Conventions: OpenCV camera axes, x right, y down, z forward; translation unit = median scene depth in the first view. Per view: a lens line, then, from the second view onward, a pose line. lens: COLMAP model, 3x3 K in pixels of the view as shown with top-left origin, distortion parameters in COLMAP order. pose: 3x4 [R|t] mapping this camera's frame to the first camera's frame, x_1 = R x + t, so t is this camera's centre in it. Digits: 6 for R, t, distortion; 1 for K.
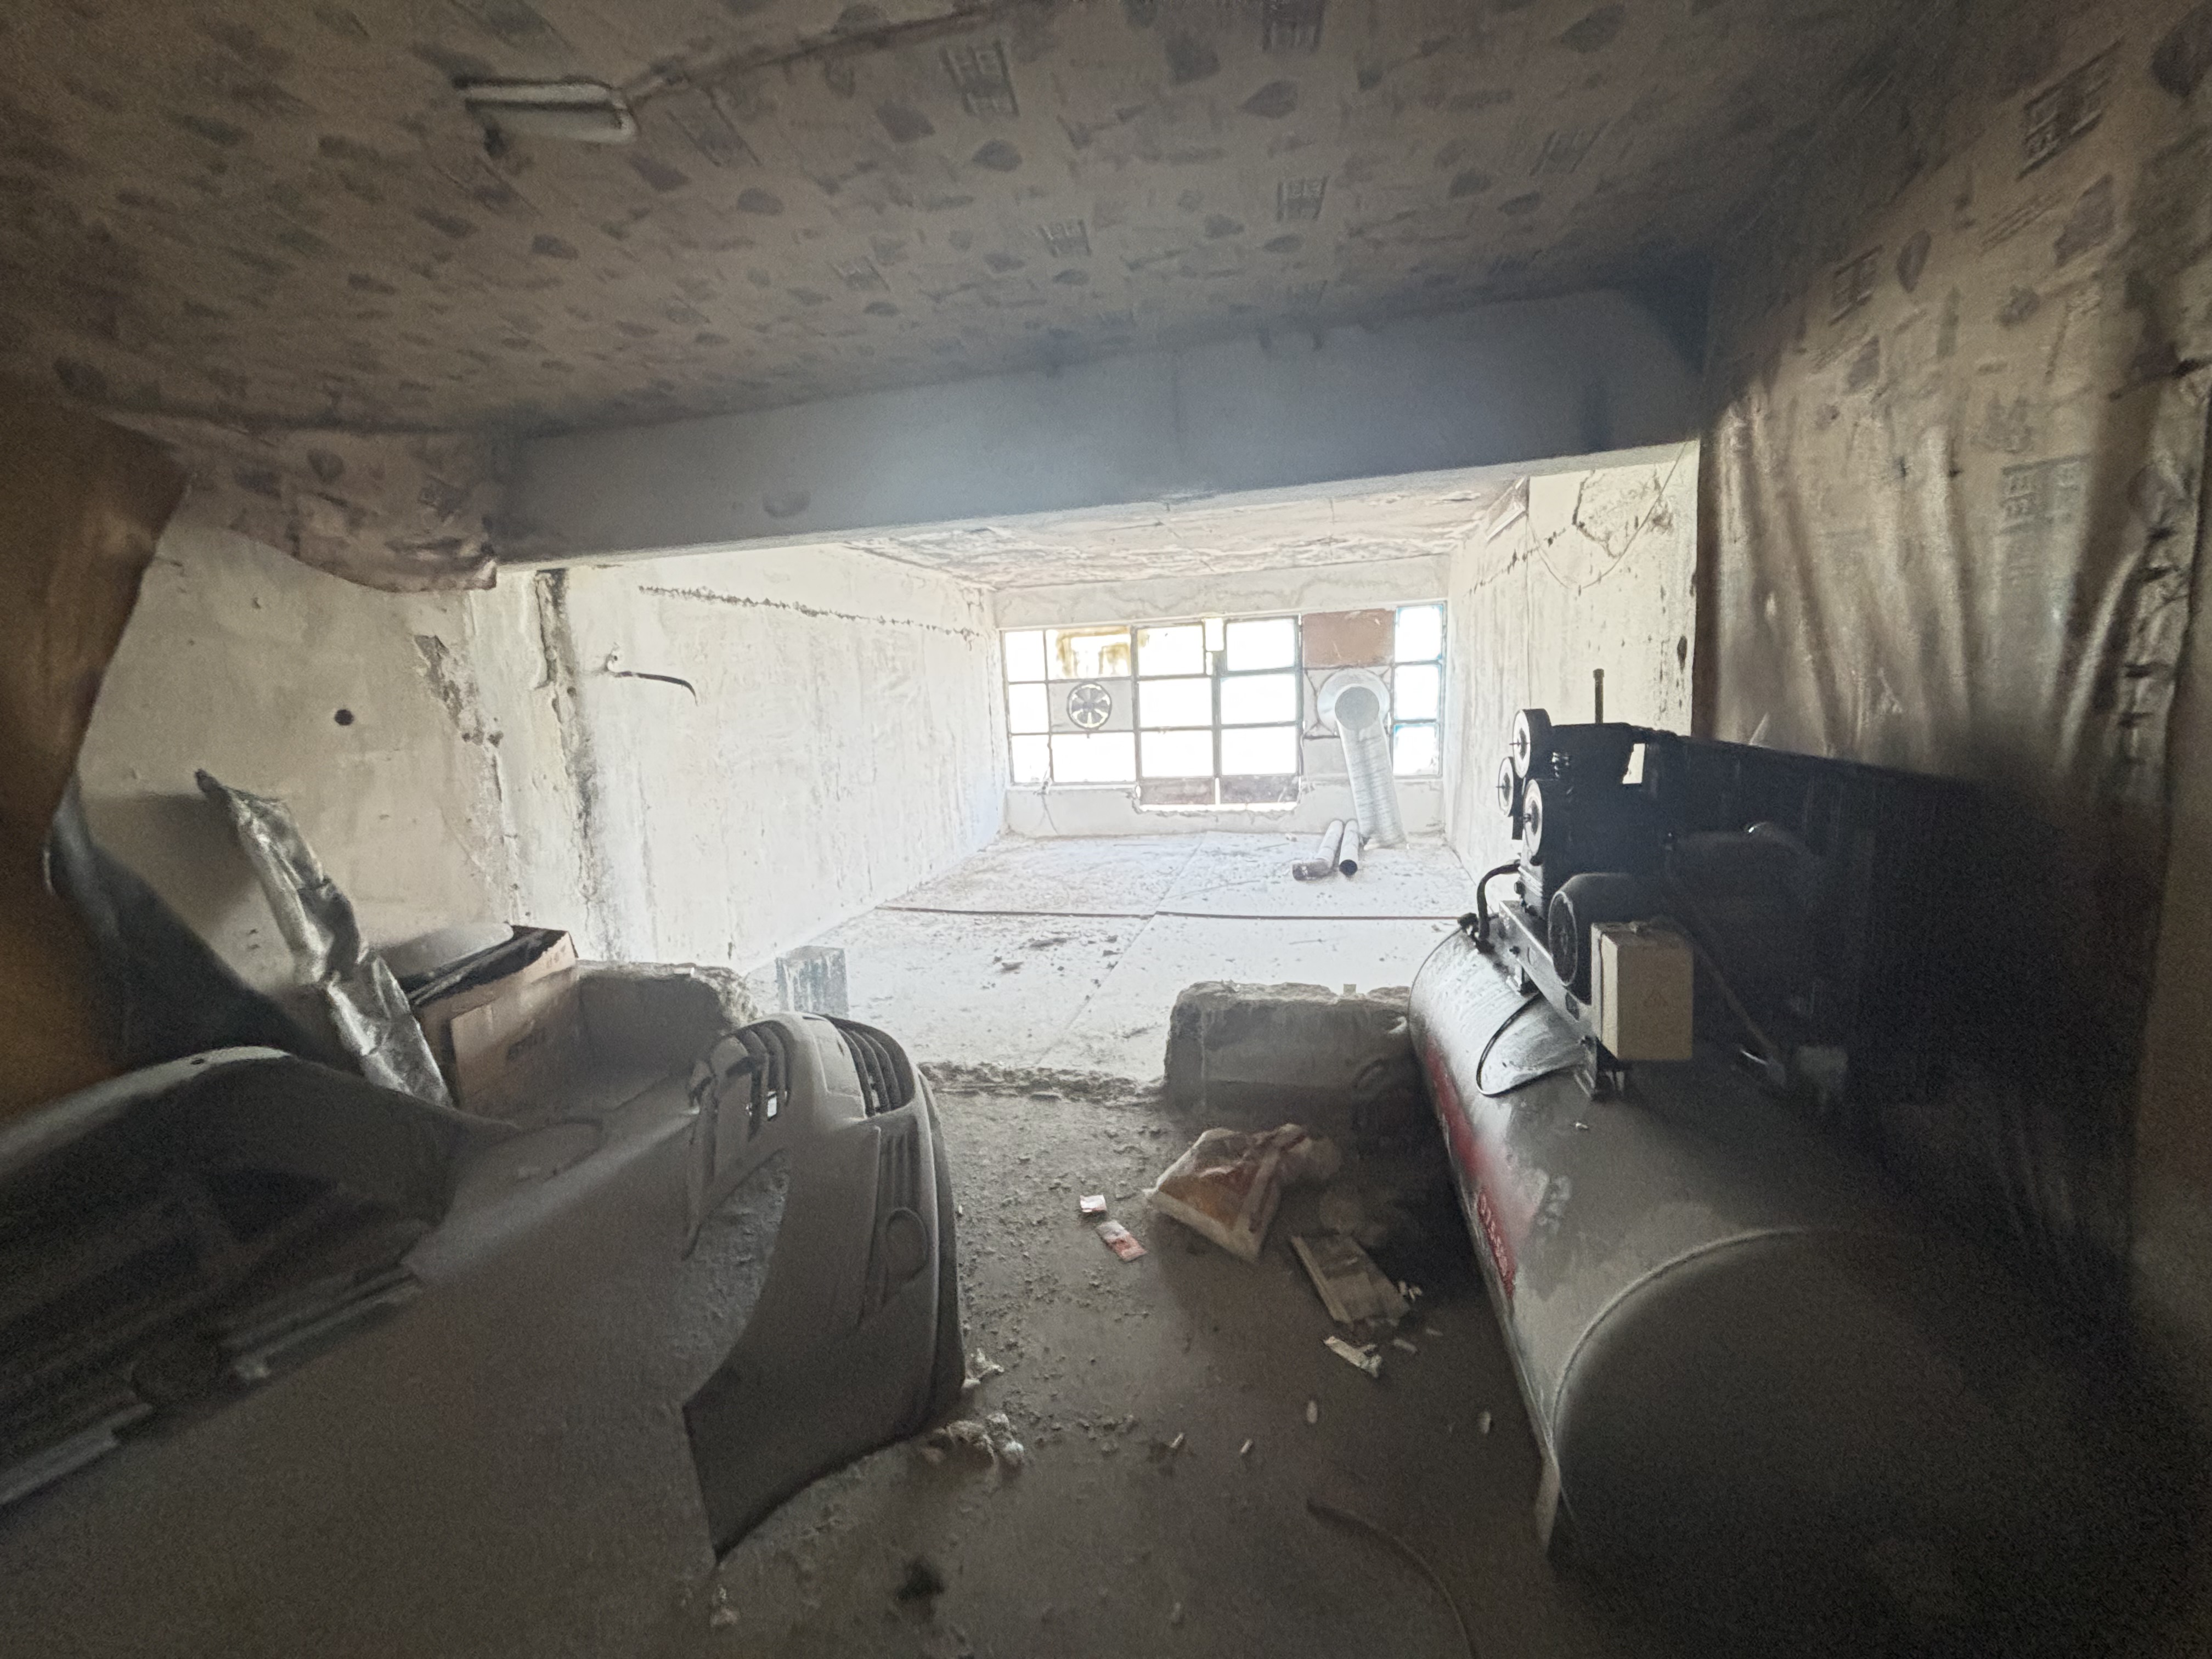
lens RADIAL K [[881.4, 0, 1105.5], [0, 881.4, 832.9], [0, 0, 1]] dist [-0.001187, 0.000996]
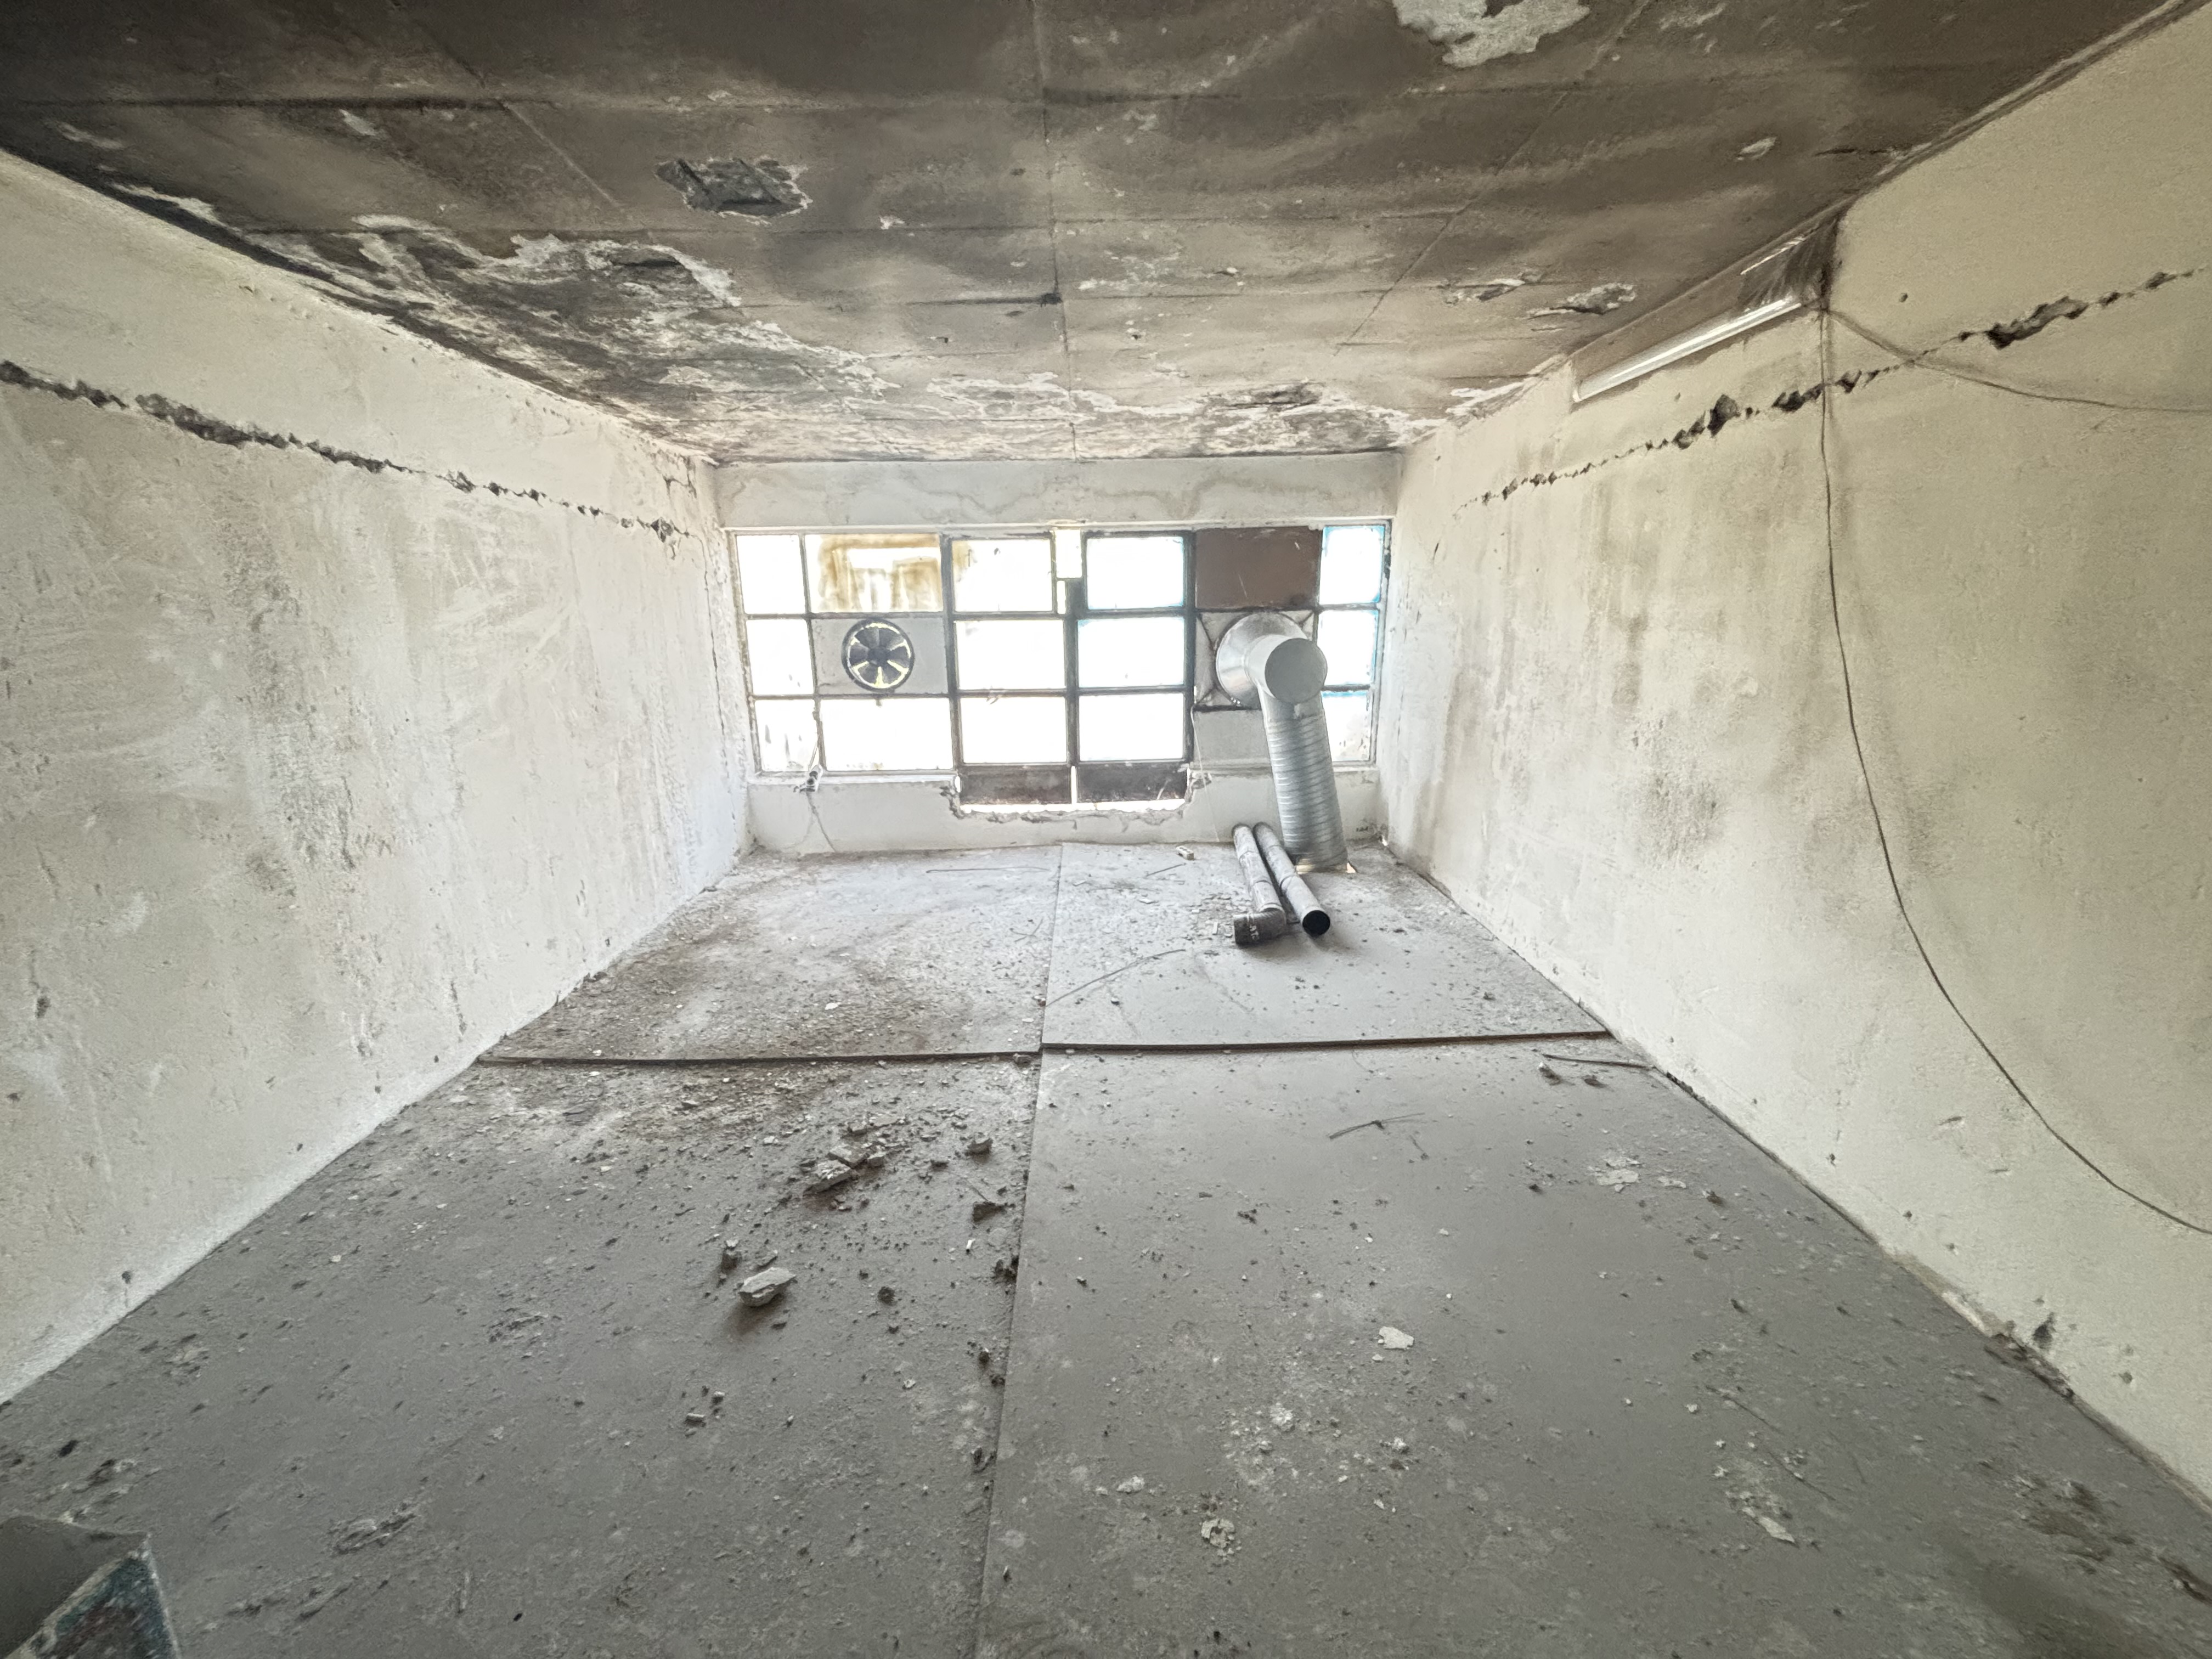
lens RADIAL K [[882.4, 0, 1108.4], [0, 882.4, 836.4], [0, 0, 1]] dist [0.000605, 0.000477]
pose [[0.965474, -0.032475, 0.258466, -0.035126], [0.014391, 0.997333, 0.071550, -0.069484], [-0.260100, -0.065360, 0.963367, 0.397221]]
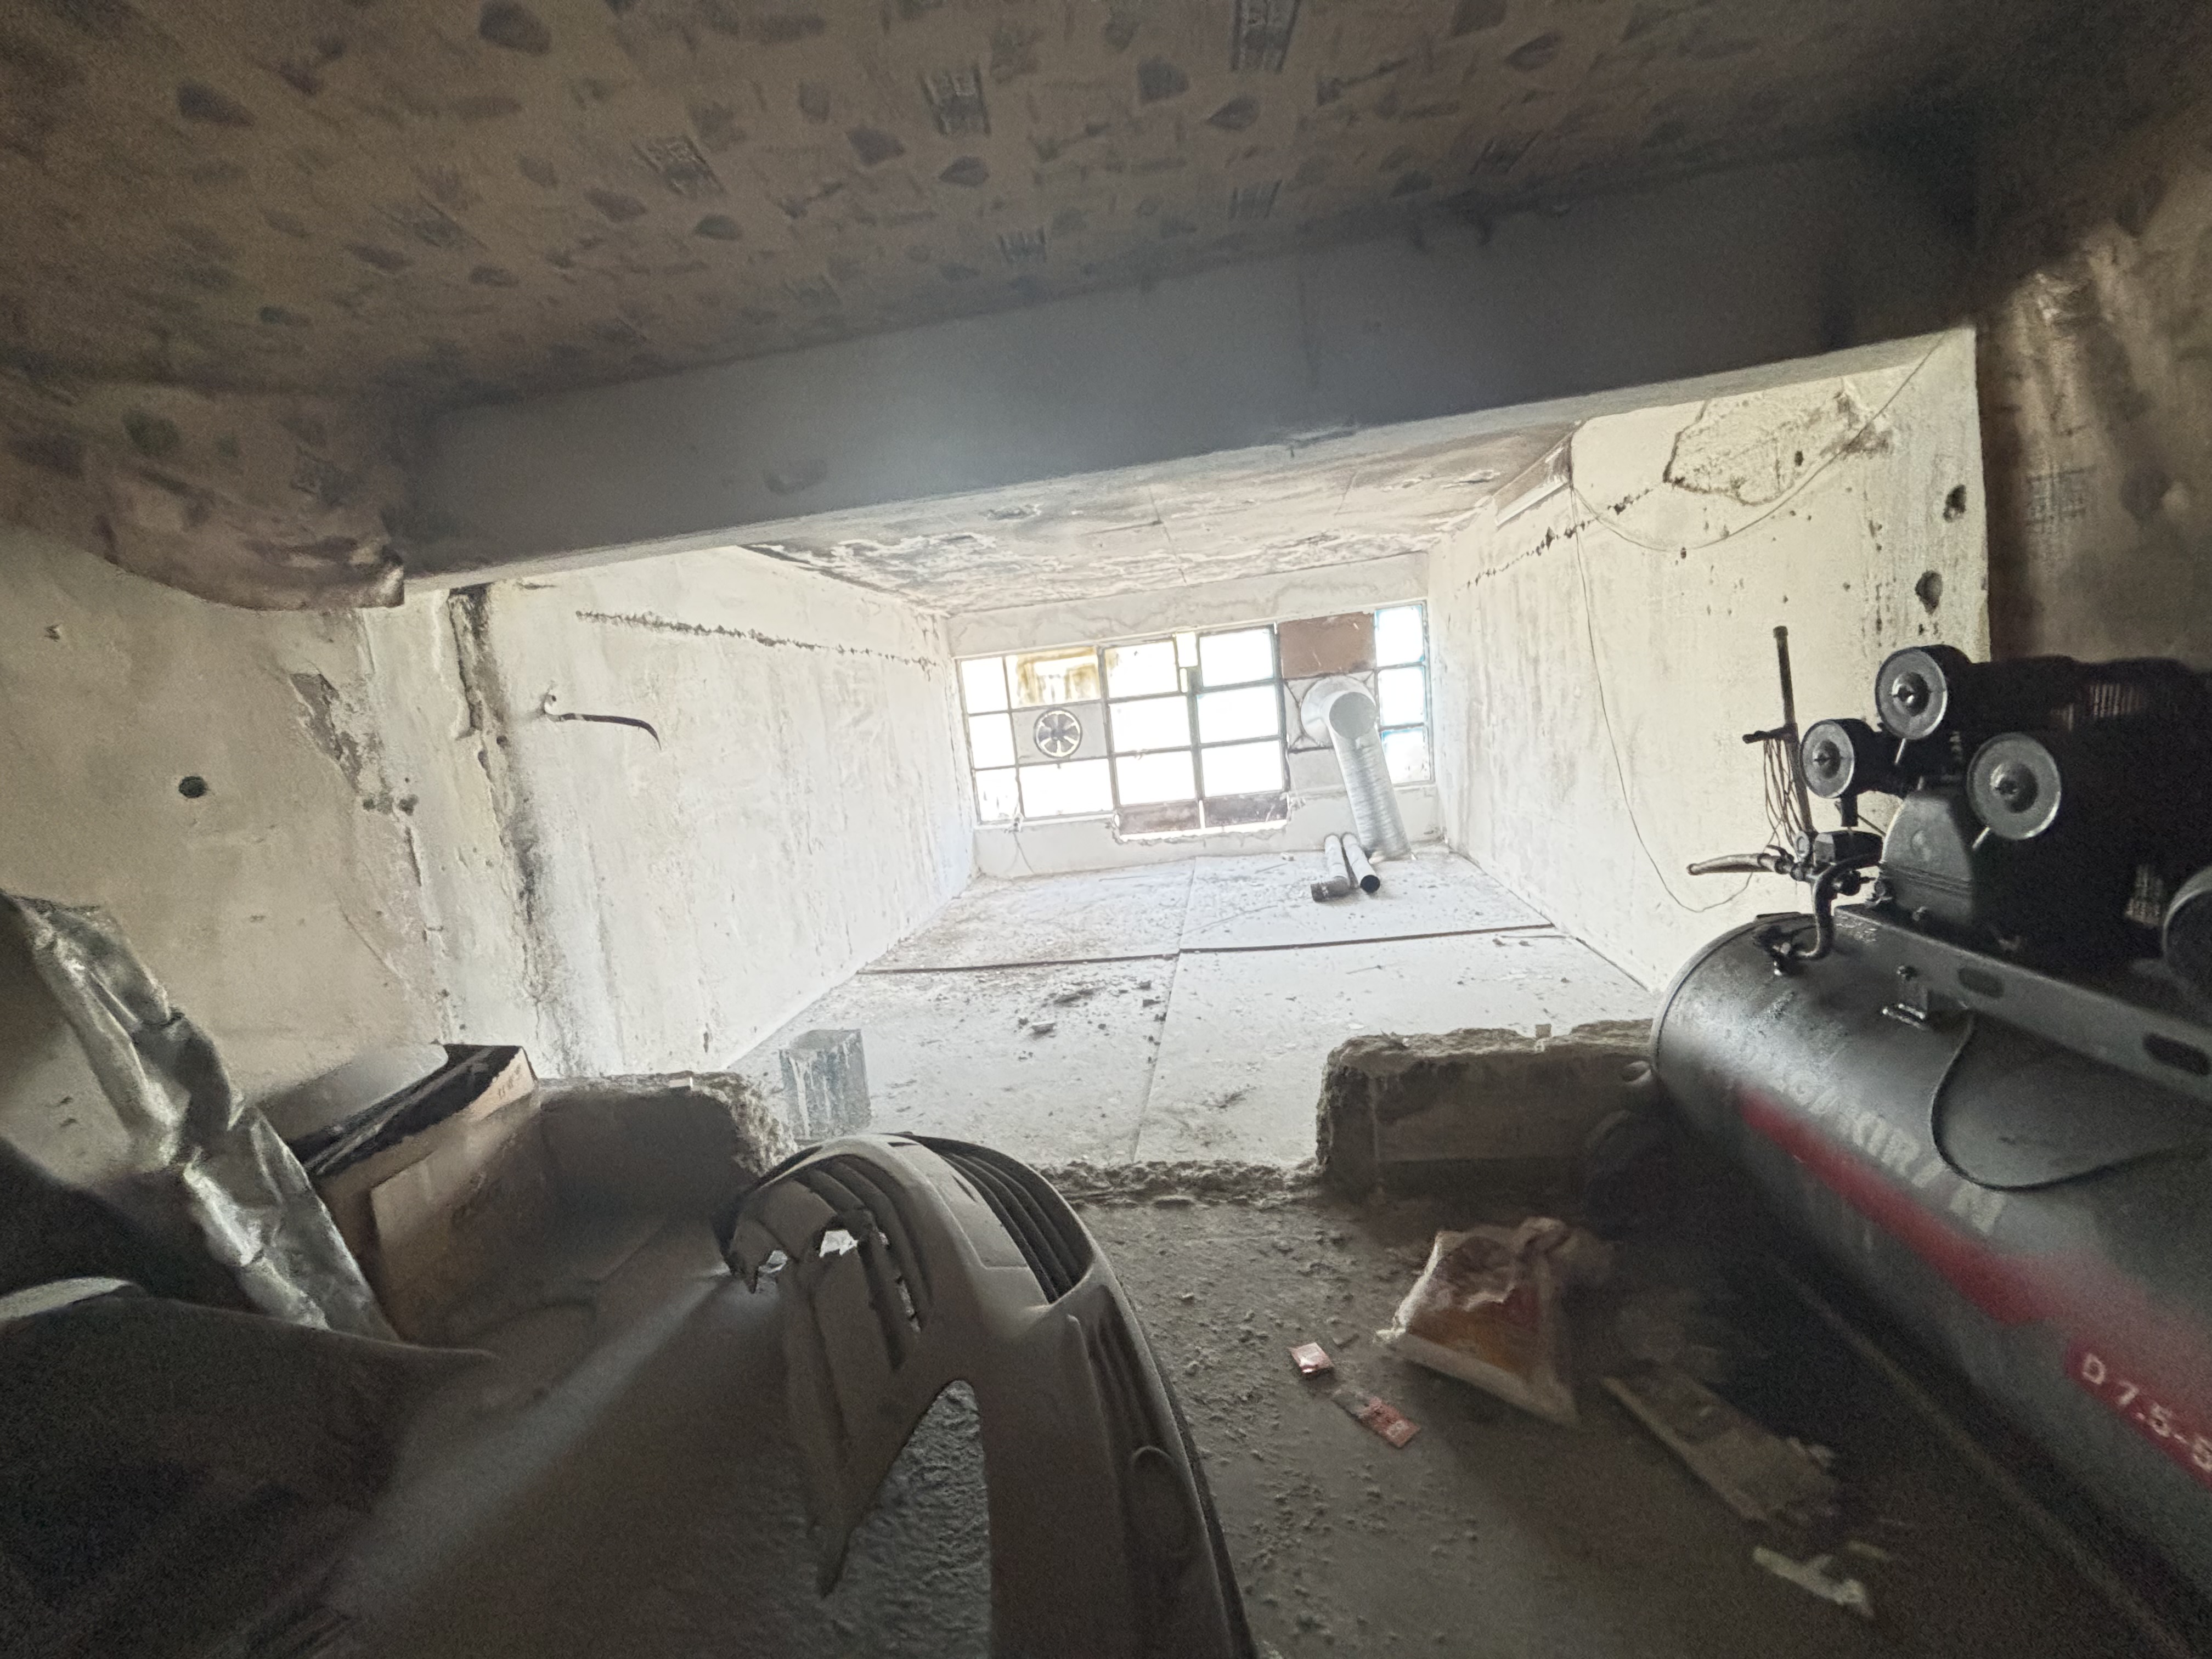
lens RADIAL K [[881.4, 0, 1105.5], [0, 881.4, 832.9], [0, 0, 1]] dist [-0.001187, 0.000996]
pose [[0.993036, -0.075819, 0.090168, -0.077615], [0.079219, 0.996251, -0.034749, -0.003708], [-0.087195, 0.041650, 0.995320, 0.089064]]
